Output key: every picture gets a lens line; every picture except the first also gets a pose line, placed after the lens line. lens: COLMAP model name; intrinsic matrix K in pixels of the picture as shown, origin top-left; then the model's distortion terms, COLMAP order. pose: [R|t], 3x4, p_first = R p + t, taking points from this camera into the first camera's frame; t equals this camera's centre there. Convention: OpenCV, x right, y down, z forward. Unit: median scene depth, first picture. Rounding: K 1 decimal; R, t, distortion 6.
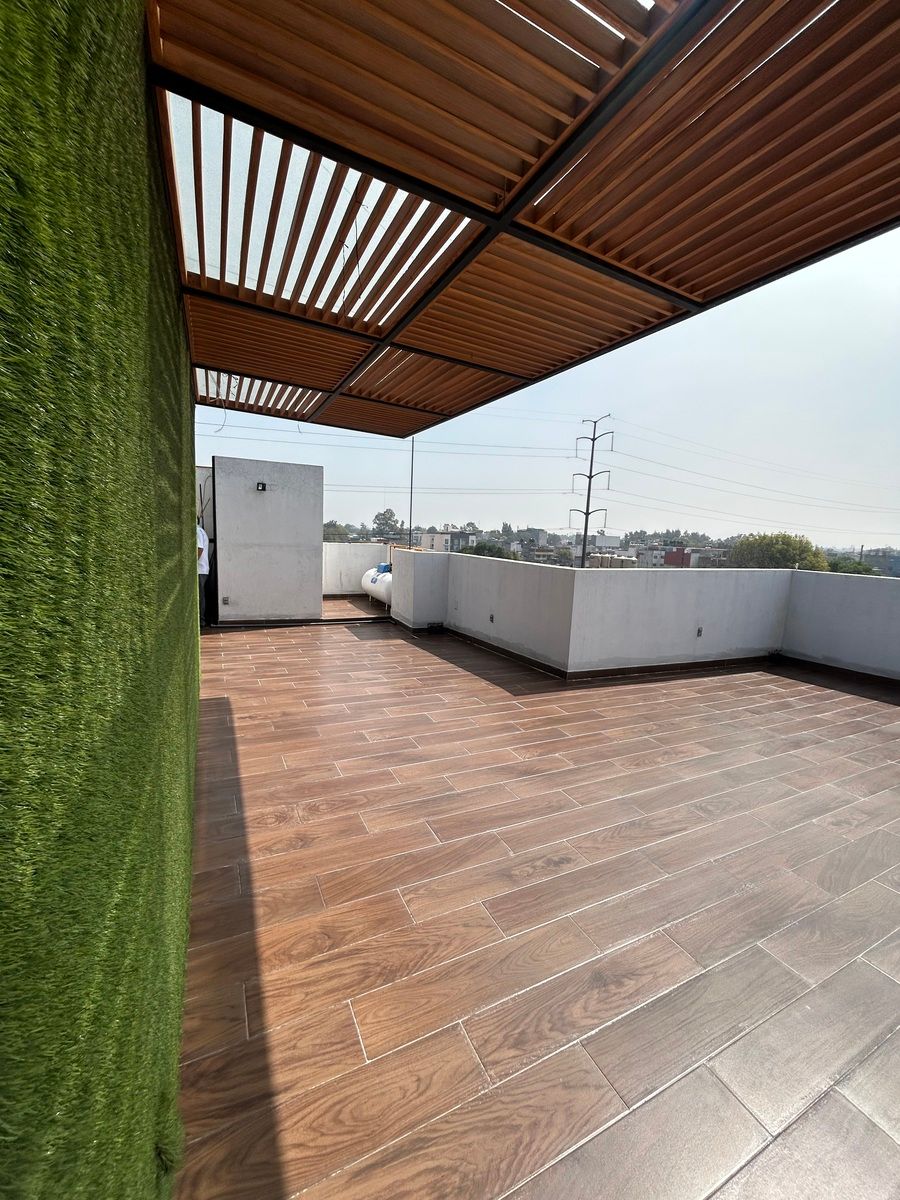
lens RADIAL K [[479.4, 0, 452.3], [0, 479.4, 599.2], [0, 0, 1]] dist [-0.001514, 0.000569]
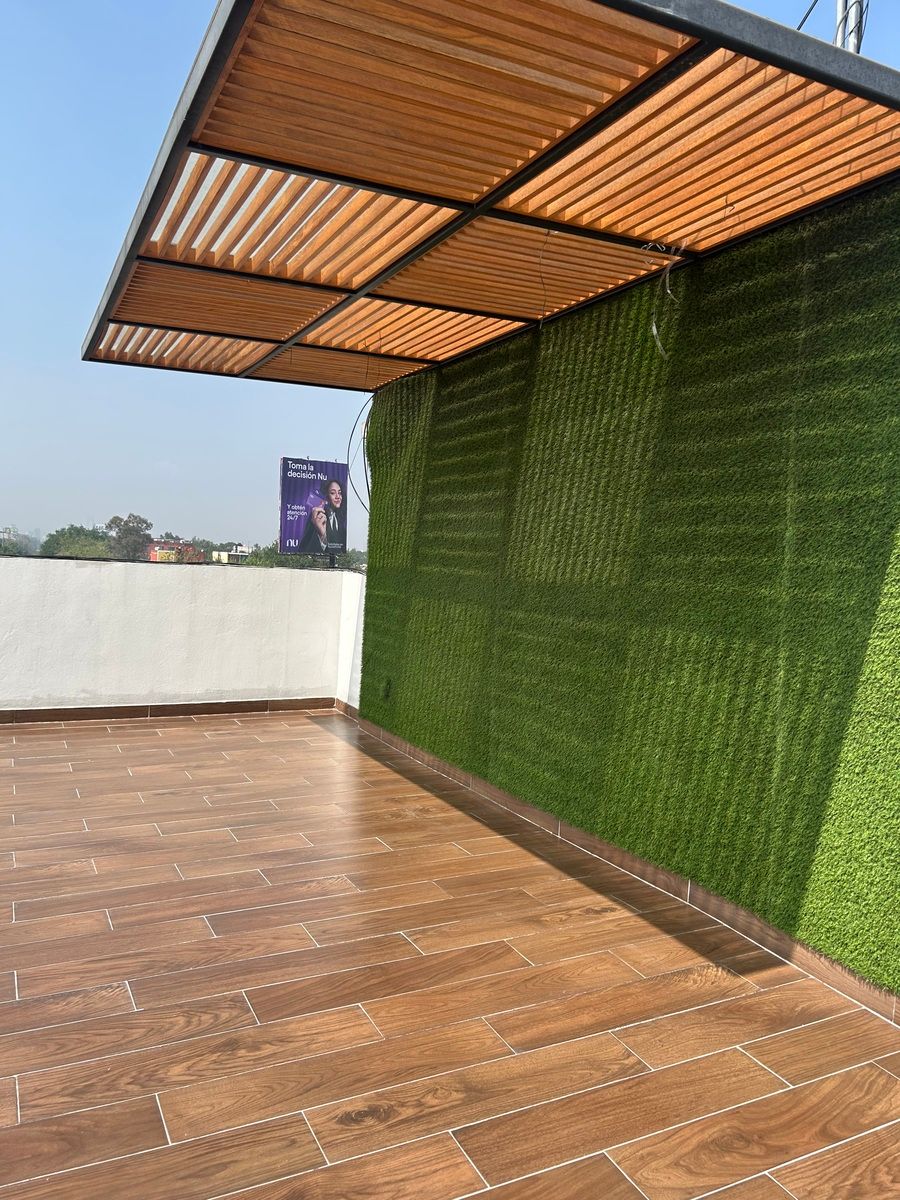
lens RADIAL K [[890.4, 0, 447.3], [0, 890.4, 600.6], [0, 0, 1]] dist [0.054592, -0.059666]
pose [[-0.995868, -0.090722, 0.003964, -0.297709], [-0.088428, 0.978773, 0.184888, -0.255501], [-0.020653, 0.183774, -0.982752, 2.195751]]
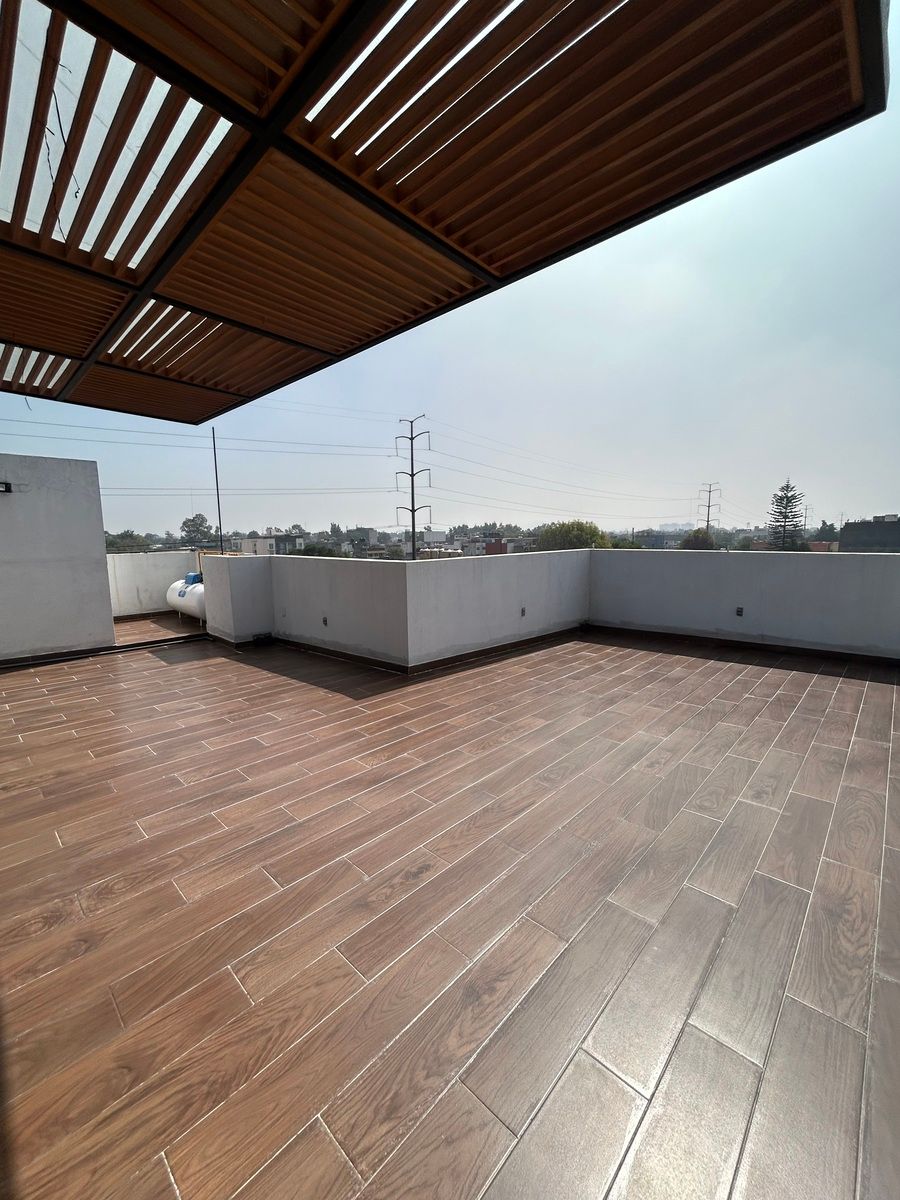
lens RADIAL K [[479.4, 0, 450.4], [0, 479.4, 597.2], [0, 0, 1]] dist [-0.001514, 0.000569]
pose [[0.939711, -0.097956, 0.327641, 0.022380], [0.098804, 0.995007, 0.014099, 0.008317], [-0.327386, 0.019123, 0.944697, 0.068935]]
